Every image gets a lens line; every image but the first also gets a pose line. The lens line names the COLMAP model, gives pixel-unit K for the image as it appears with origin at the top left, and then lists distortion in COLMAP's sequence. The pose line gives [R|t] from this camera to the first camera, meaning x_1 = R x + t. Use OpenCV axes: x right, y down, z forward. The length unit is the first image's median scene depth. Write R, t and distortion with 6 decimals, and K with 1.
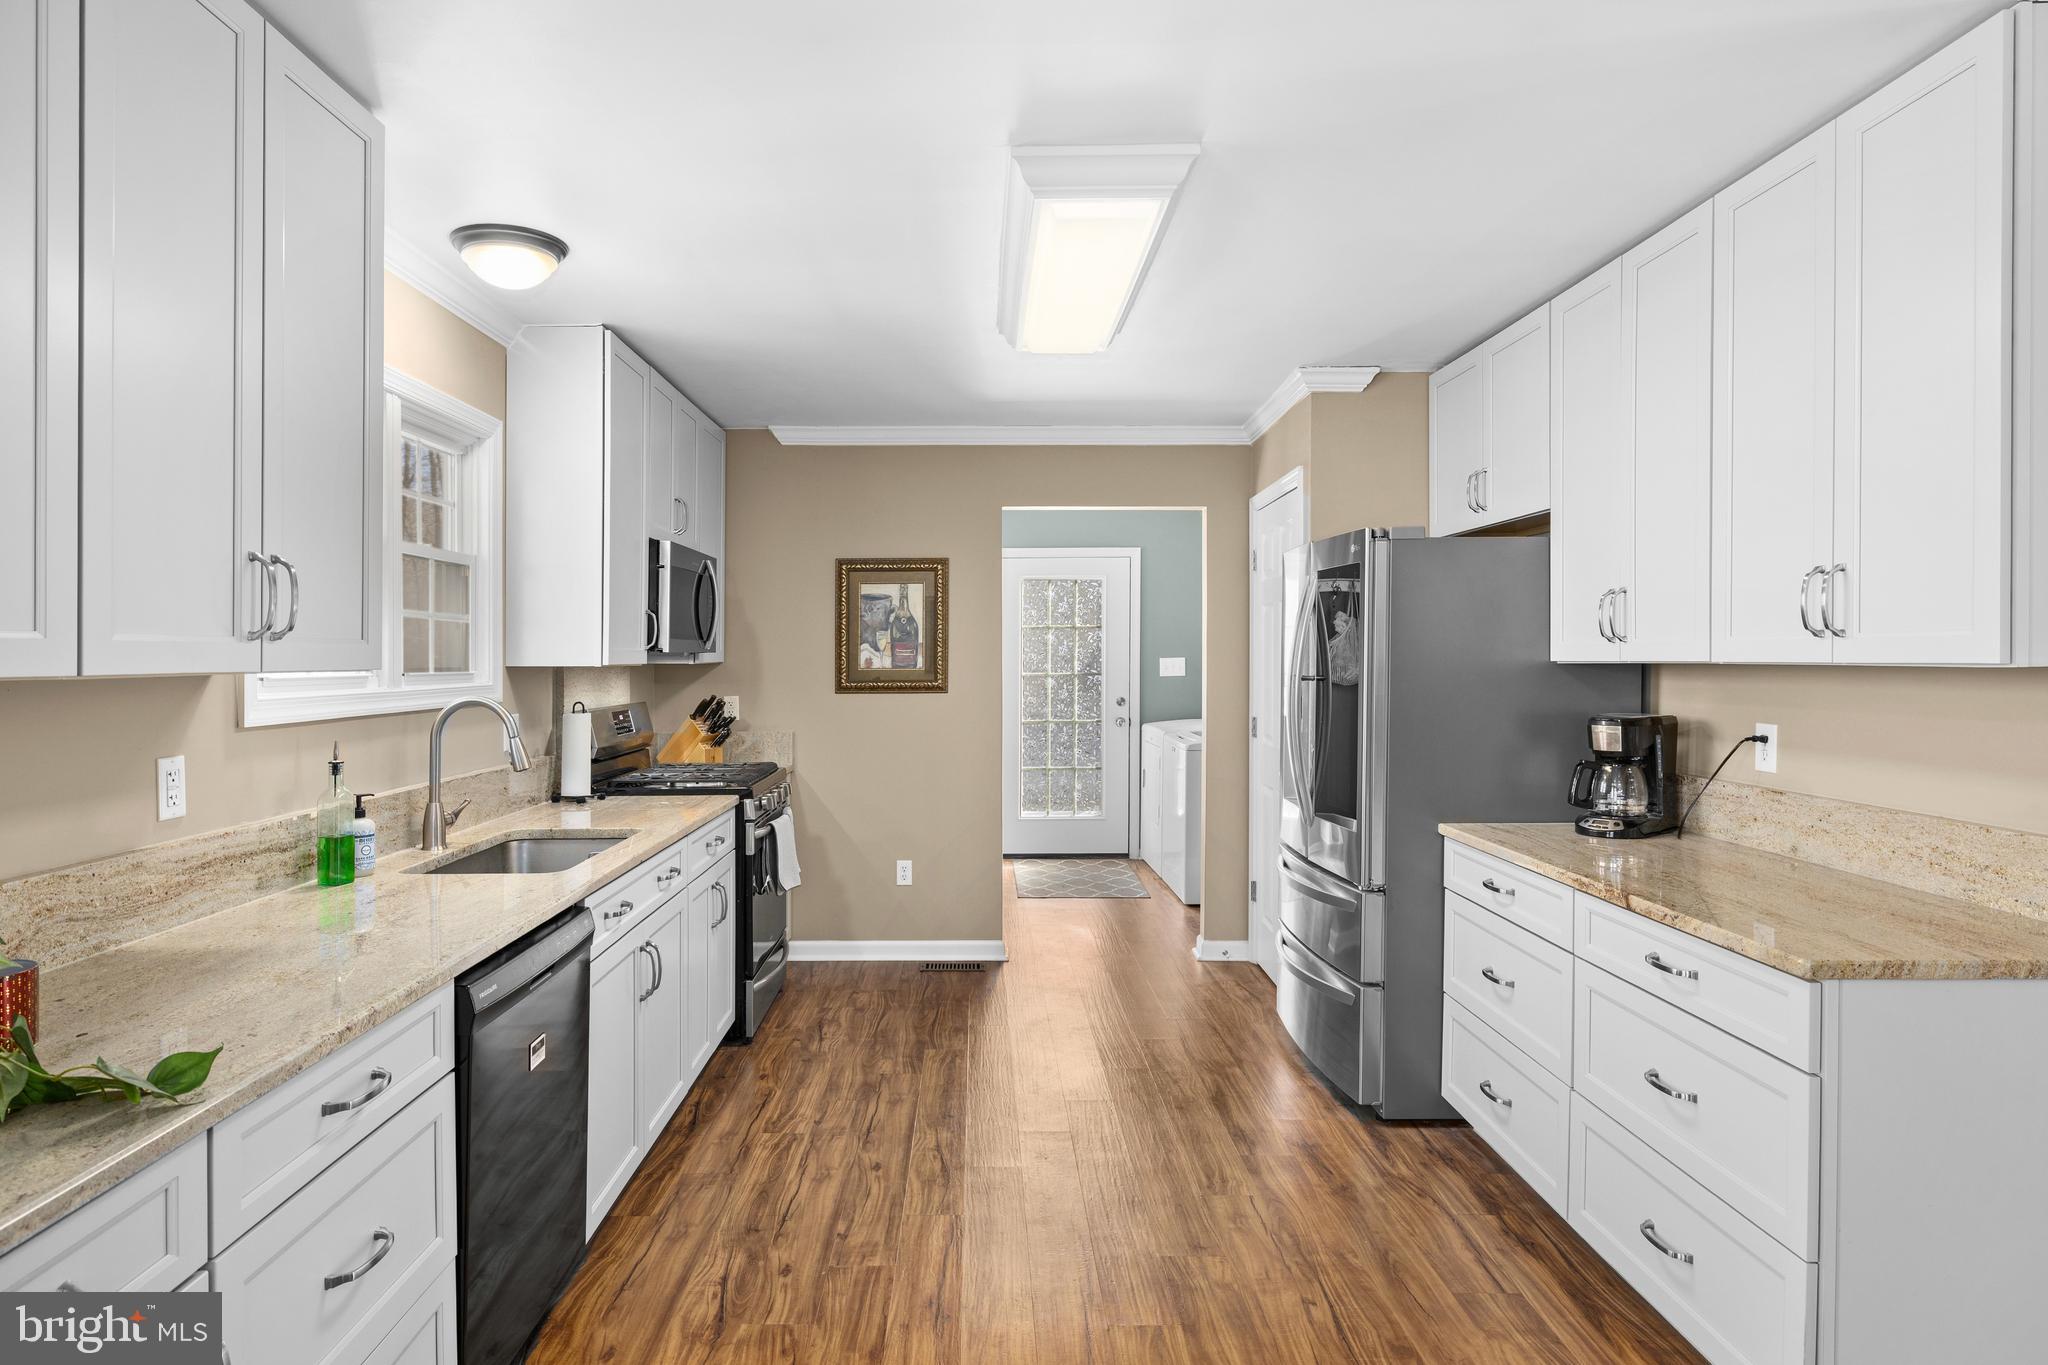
lens RADIAL K [[1163.3, 0, 968.6], [0, 1163.3, 663.4], [0, 0, 1]] dist [-0.000822, 0.000554]
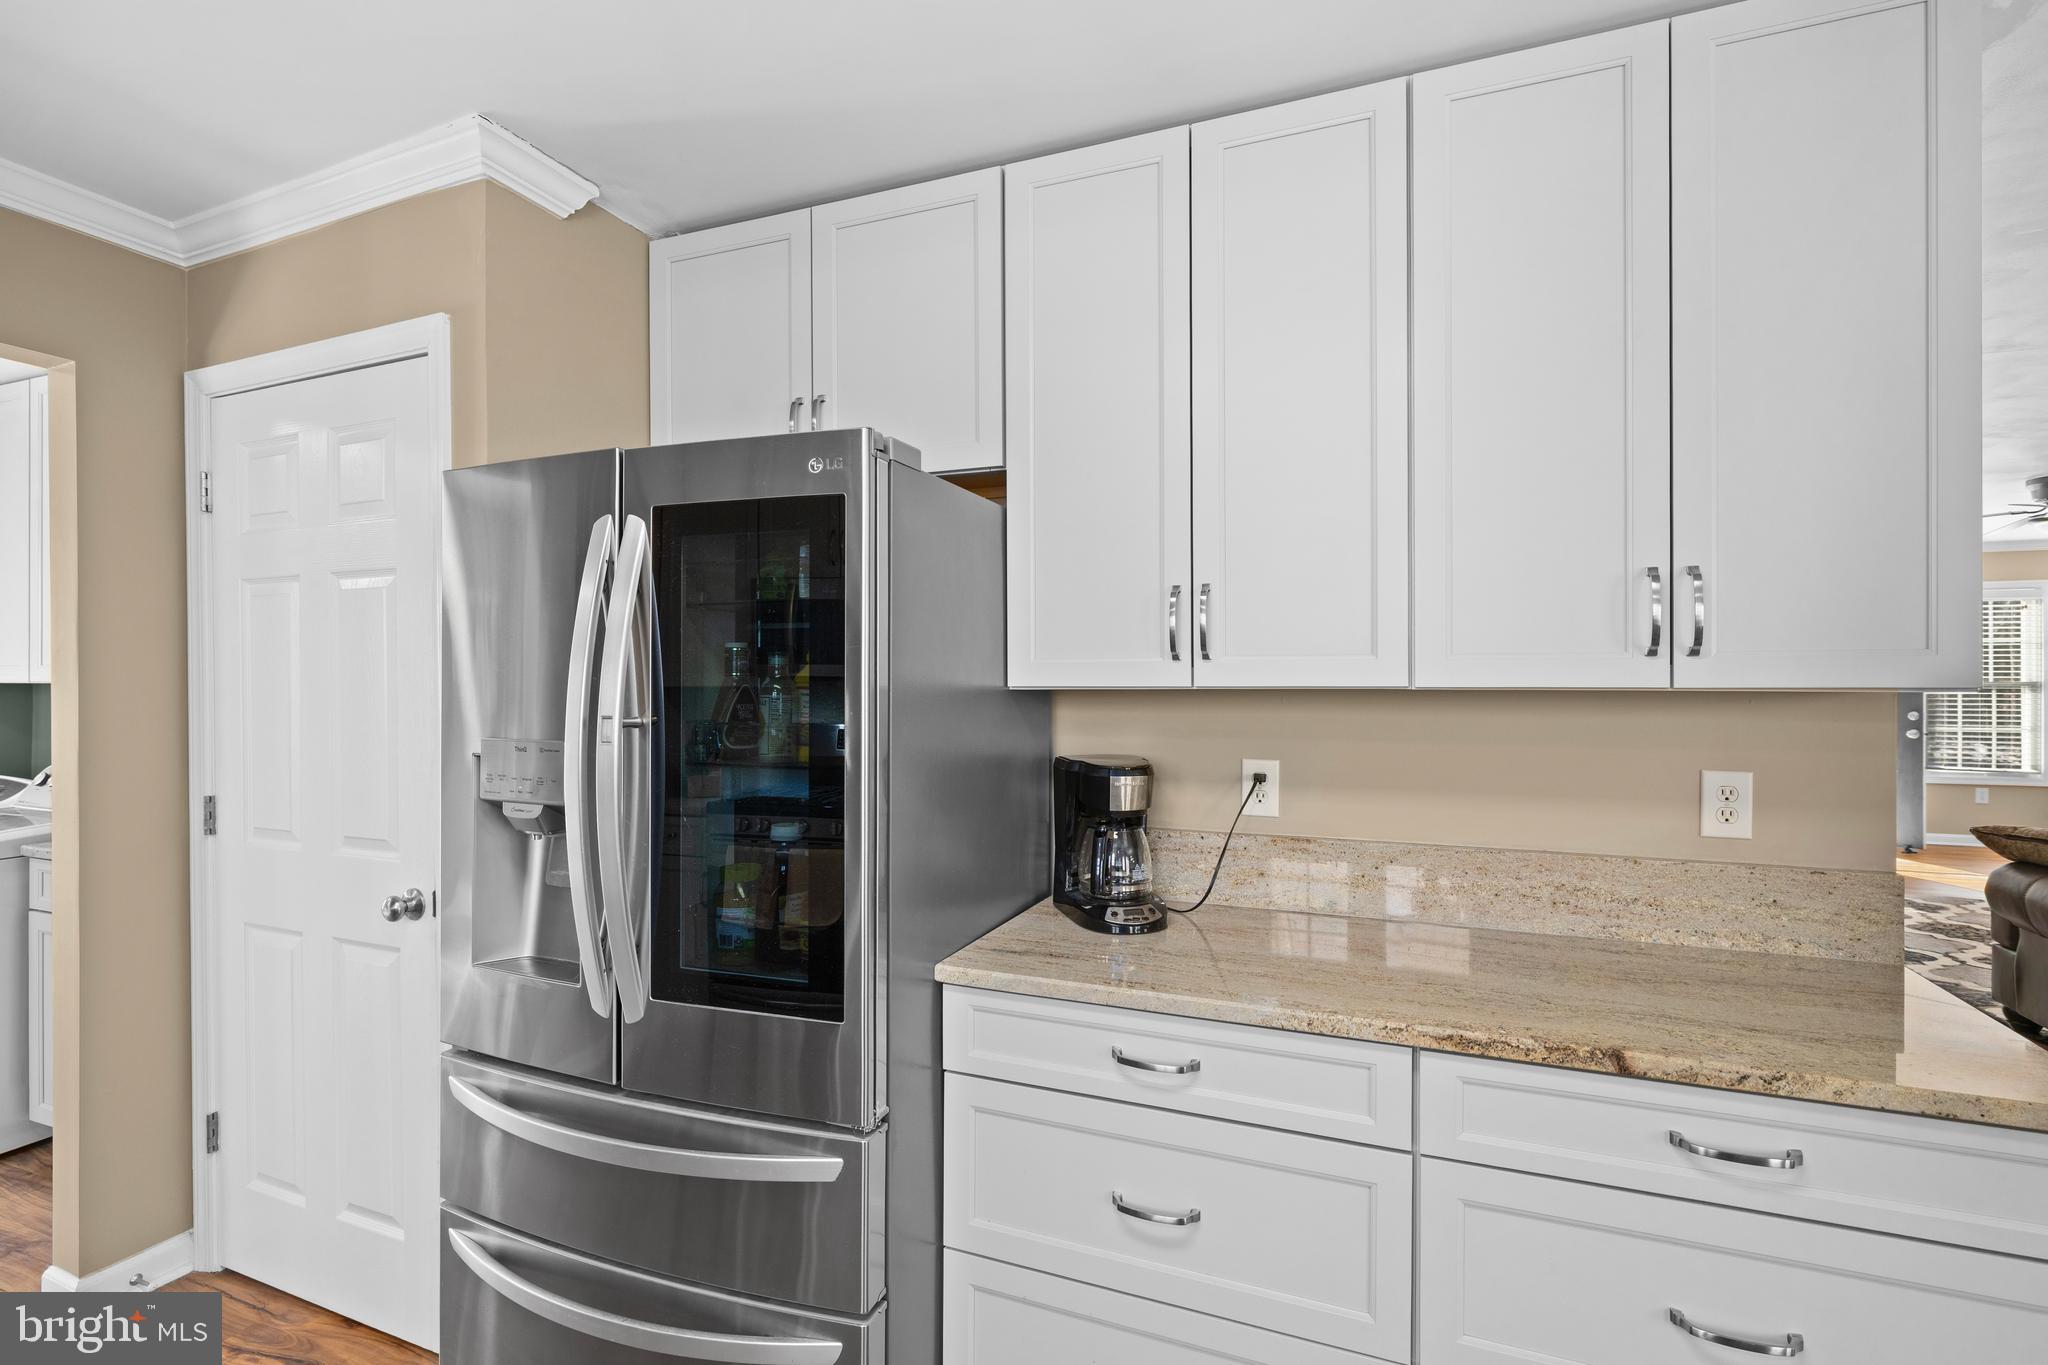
lens RADIAL K [[961.1, 0, 1024.0], [0, 961.1, 682.5], [0, 0, 1]] dist [-0.000184, 0.000116]
pose [[0.359119, 0.005730, 0.933274, -0.028739], [0.003447, 0.999966, -0.007466, 0.000186], [-0.933285, 0.005898, 0.359088, 0.776062]]
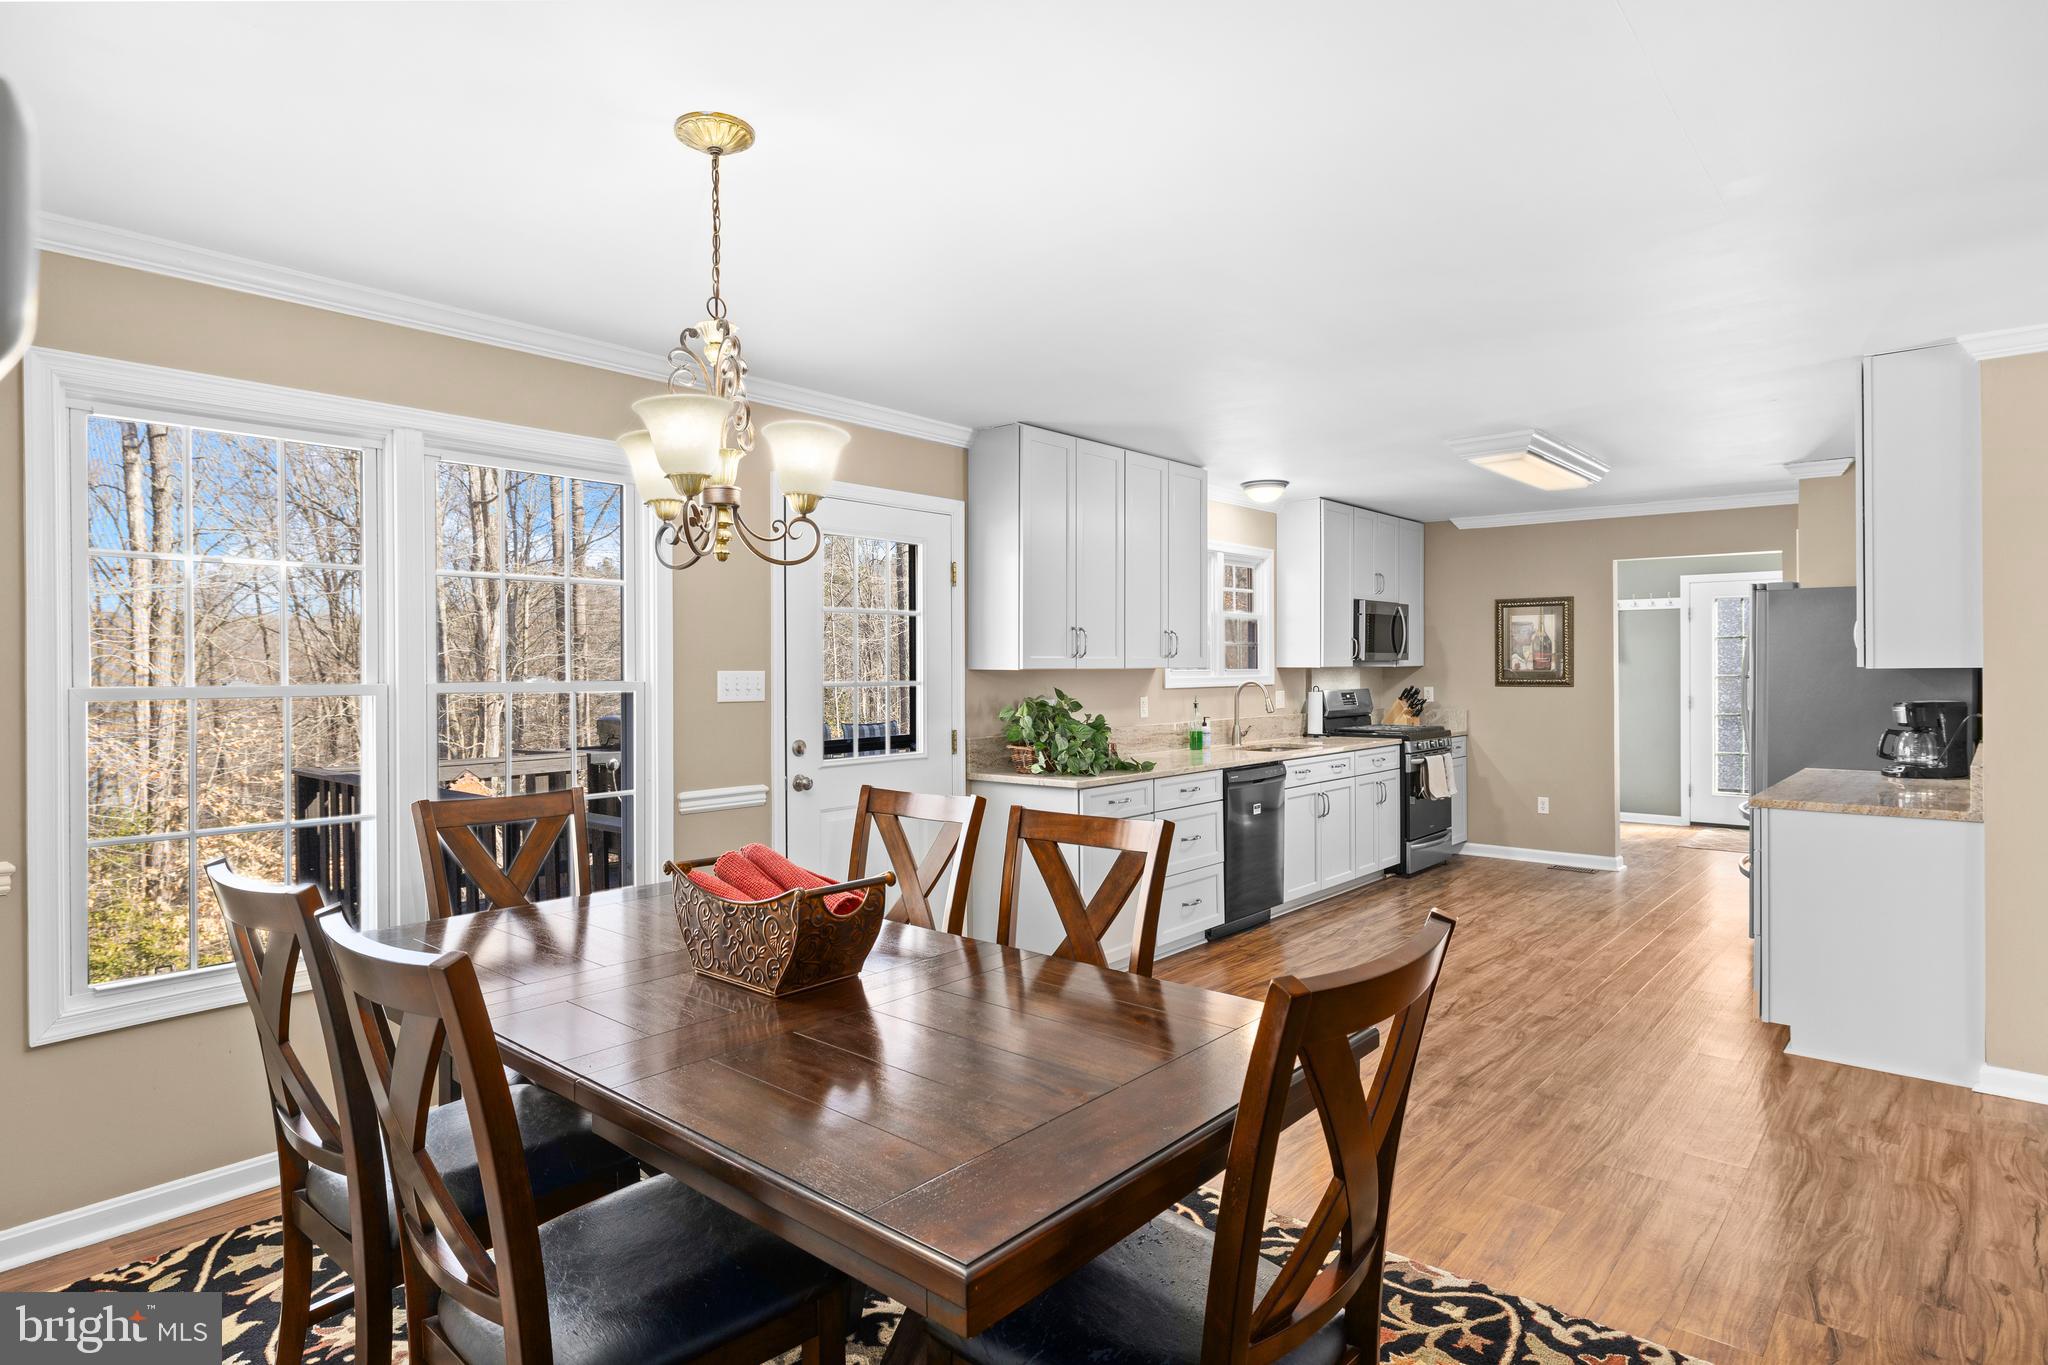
lens RADIAL K [[1119.1, 0, 1012.7], [0, 1119.1, 669.3], [0, 0, 1]] dist [0.002768, 0.000459]
pose [[0.759867, 0.004696, -0.650061, 0.557397], [-0.003840, 0.999989, 0.002735, 0.002617], [0.650067, 0.000418, 0.759877, -0.844941]]
